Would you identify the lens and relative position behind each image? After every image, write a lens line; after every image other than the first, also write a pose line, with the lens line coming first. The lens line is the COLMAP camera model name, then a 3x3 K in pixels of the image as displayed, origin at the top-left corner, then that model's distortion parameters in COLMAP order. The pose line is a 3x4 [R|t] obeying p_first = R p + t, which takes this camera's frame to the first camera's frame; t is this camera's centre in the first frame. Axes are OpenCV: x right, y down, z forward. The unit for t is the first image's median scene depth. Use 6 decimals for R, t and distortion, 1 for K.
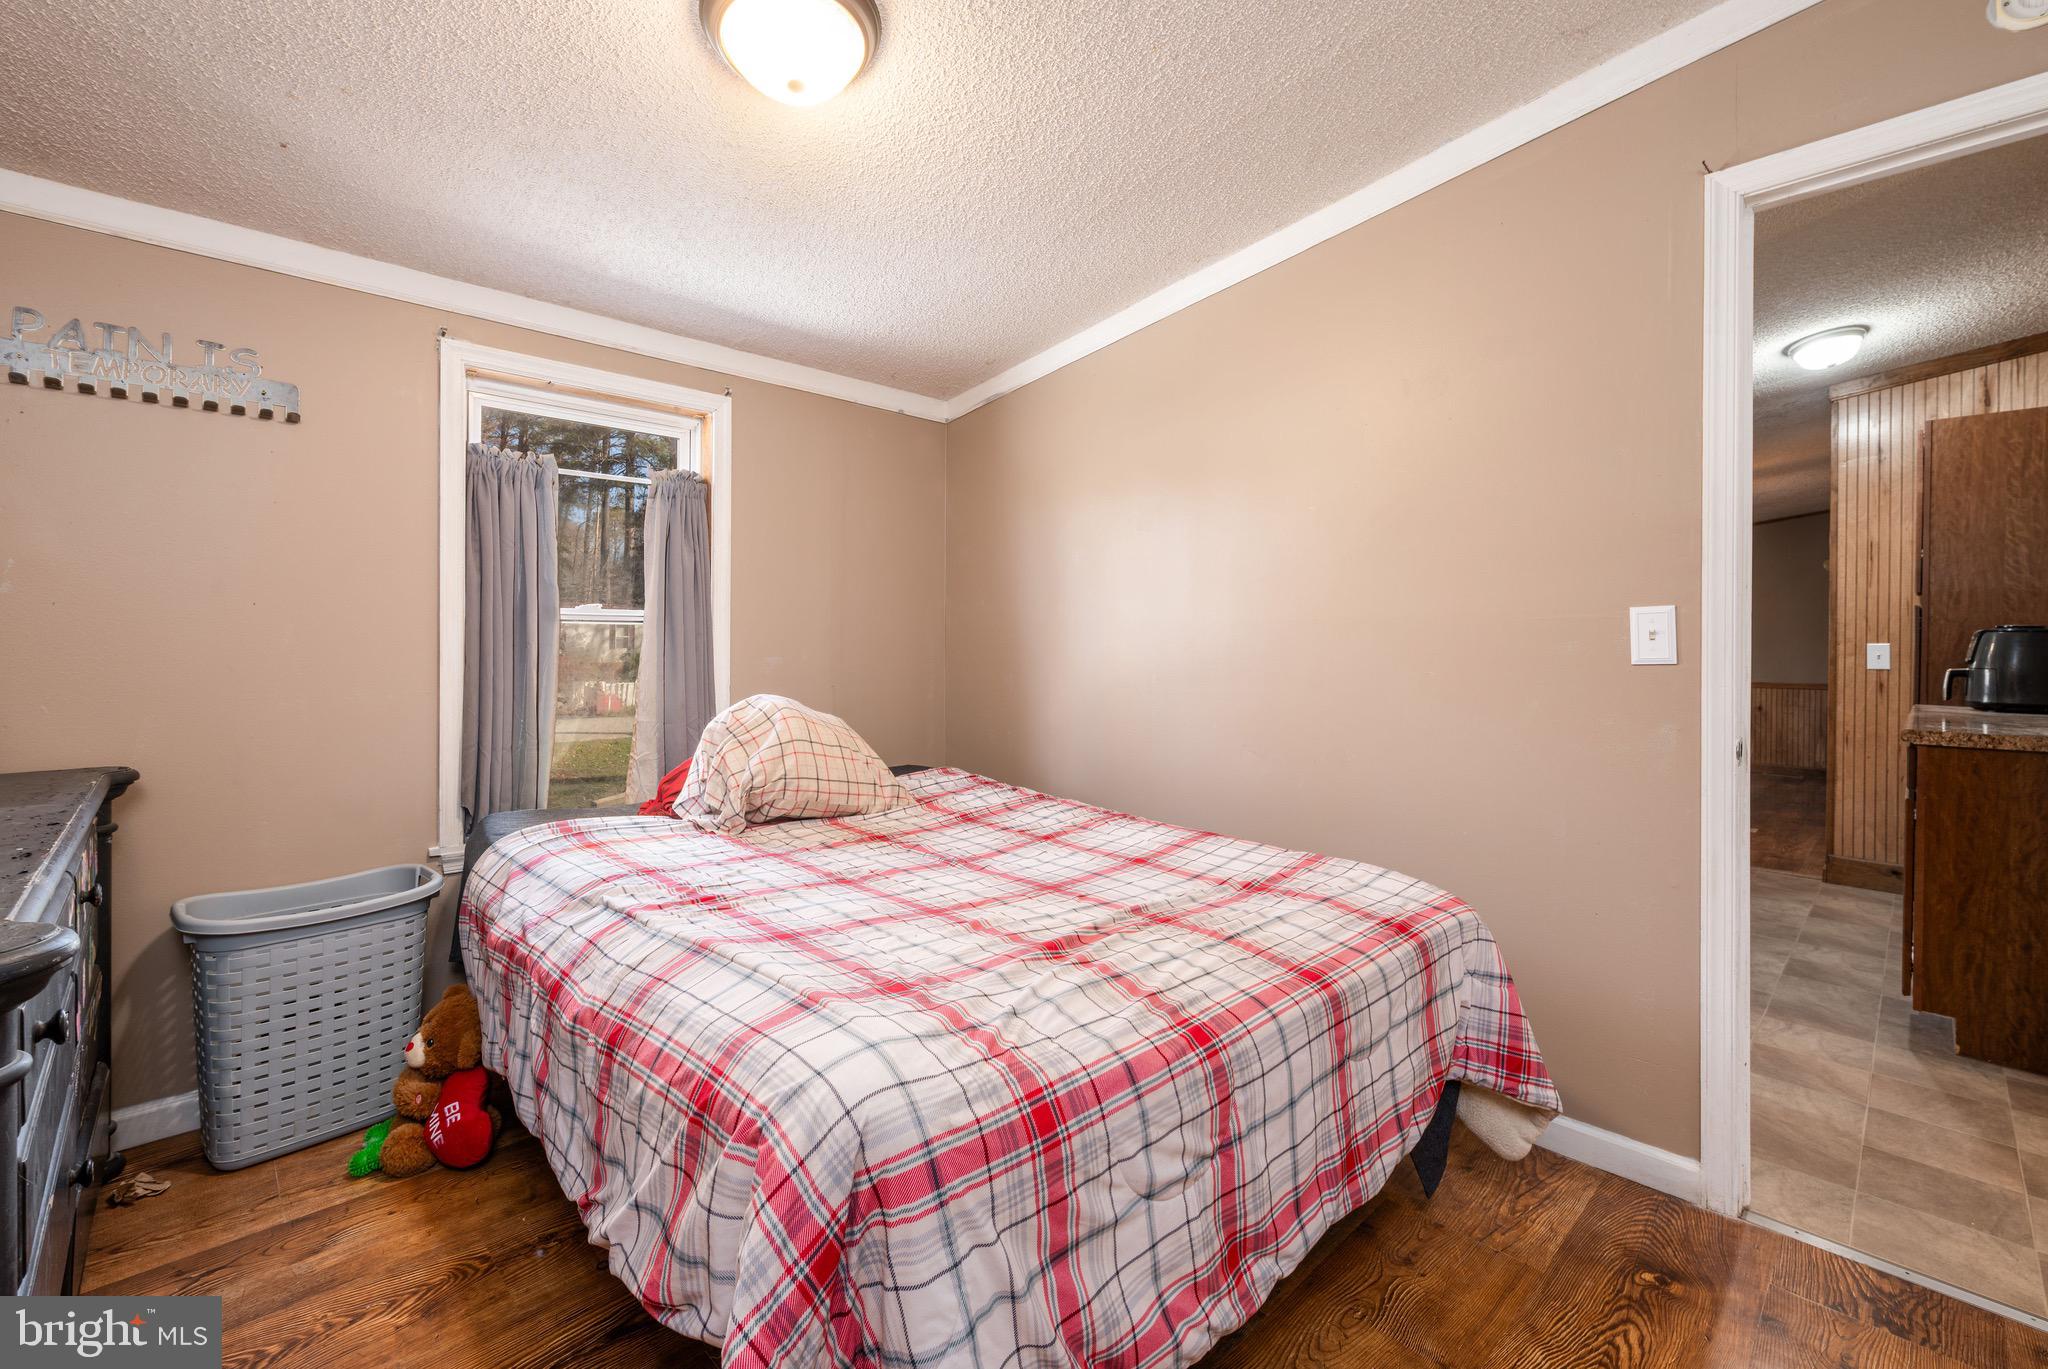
lens RADIAL K [[882.3, 0, 1024.5], [0, 882.3, 651.3], [0, 0, 1]] dist [0.001742, 0.000145]
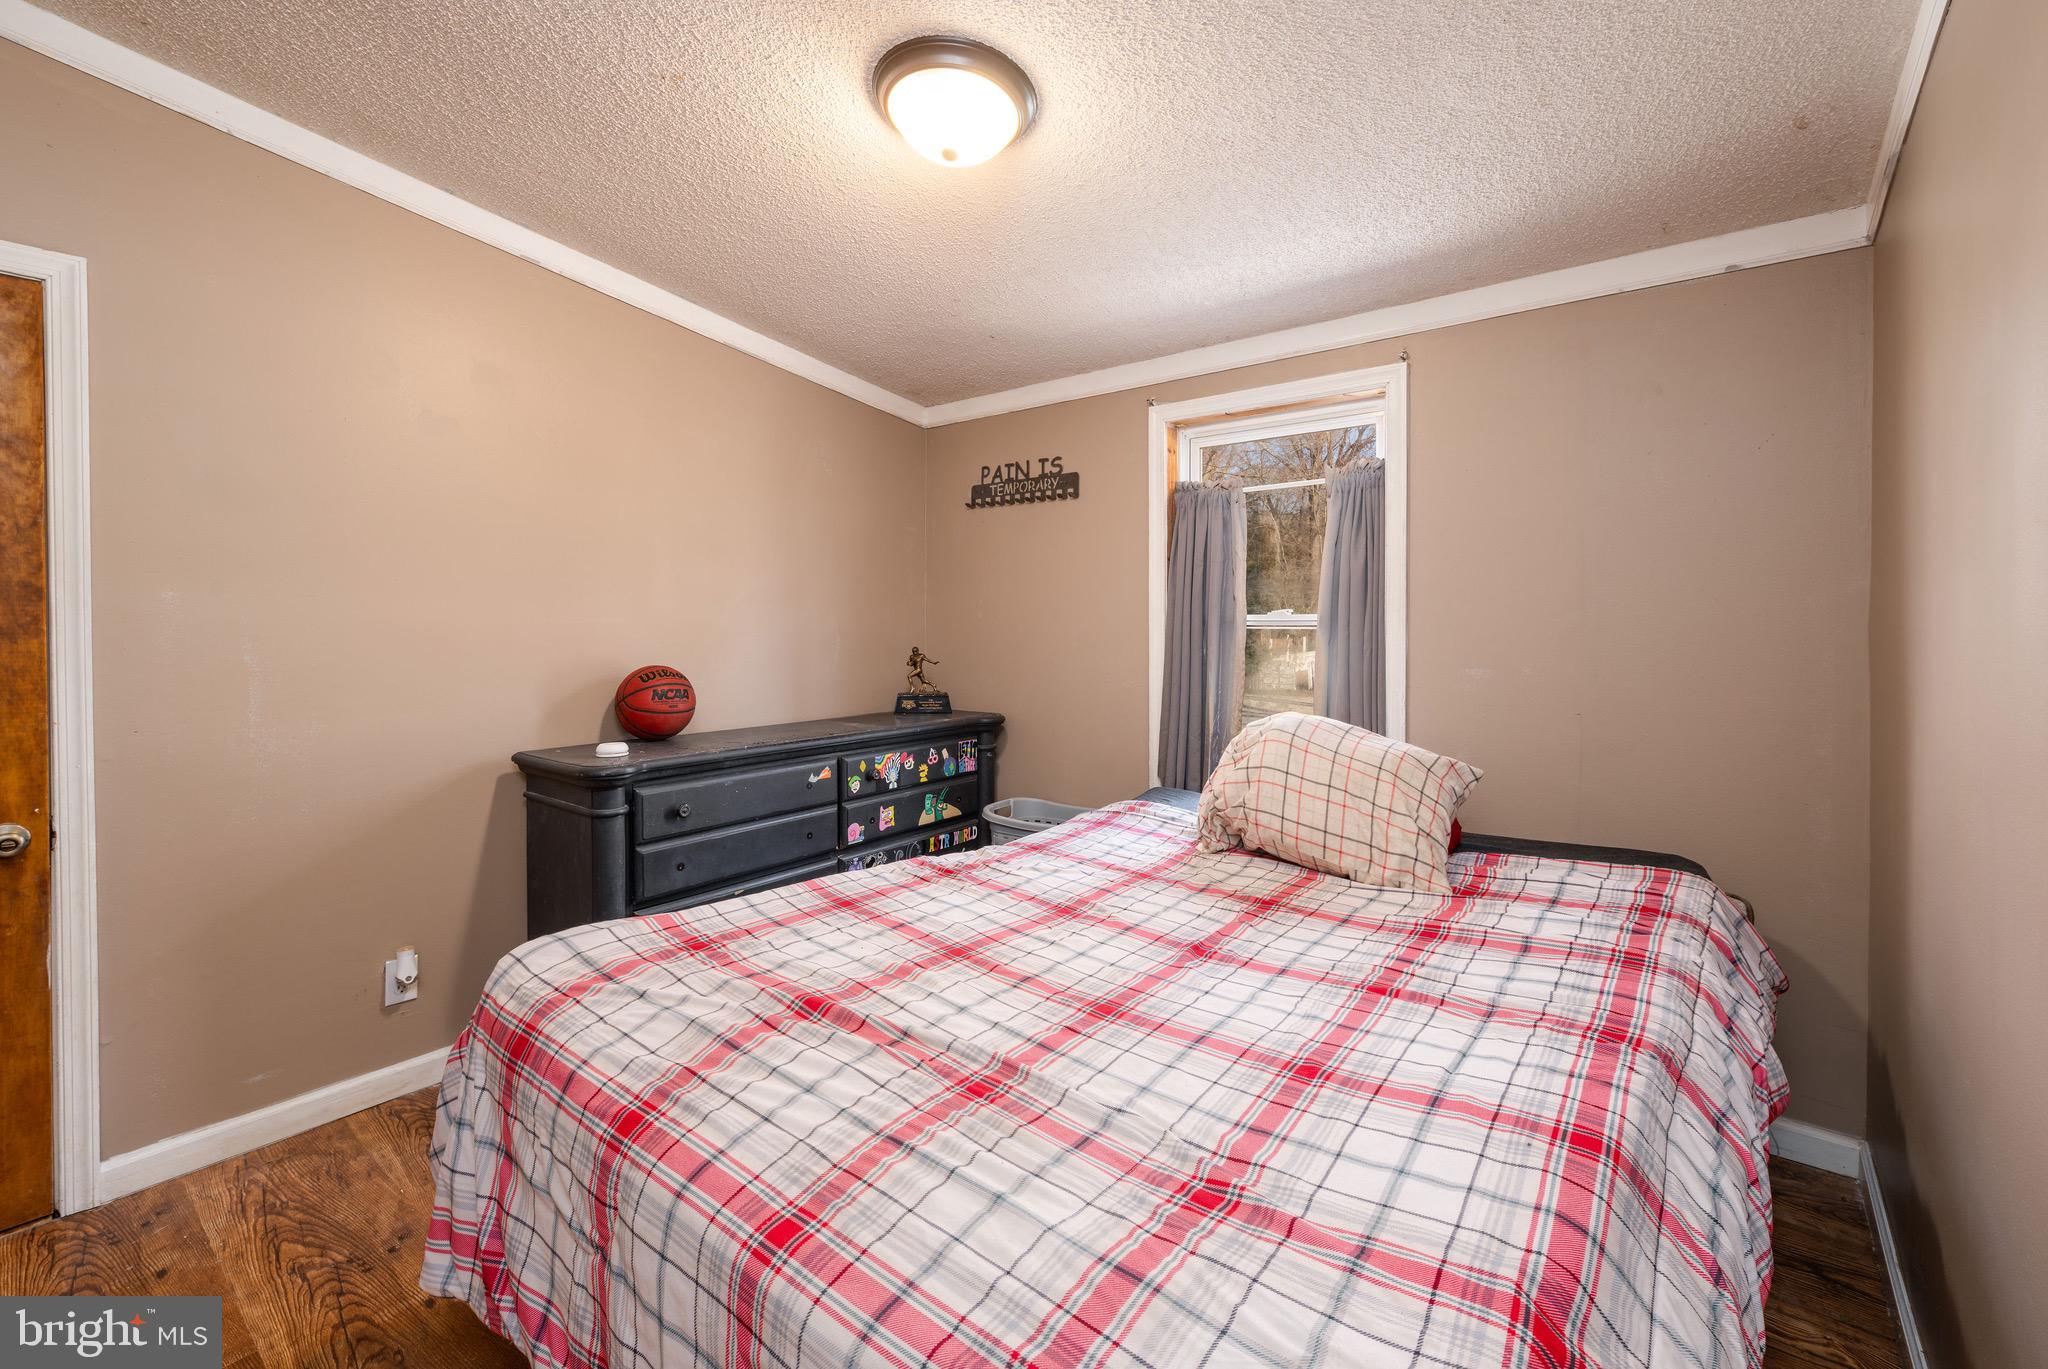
lens RADIAL K [[880.3, 0, 1026.4], [0, 880.3, 639.2], [0, 0, 1]] dist [-0.003416, -0.000422]
pose [[0.117068, 0.017459, -0.992970, 0.714454], [-0.005759, 0.999841, 0.016901, -0.048919], [0.993107, 0.003740, 0.117150, 0.820030]]
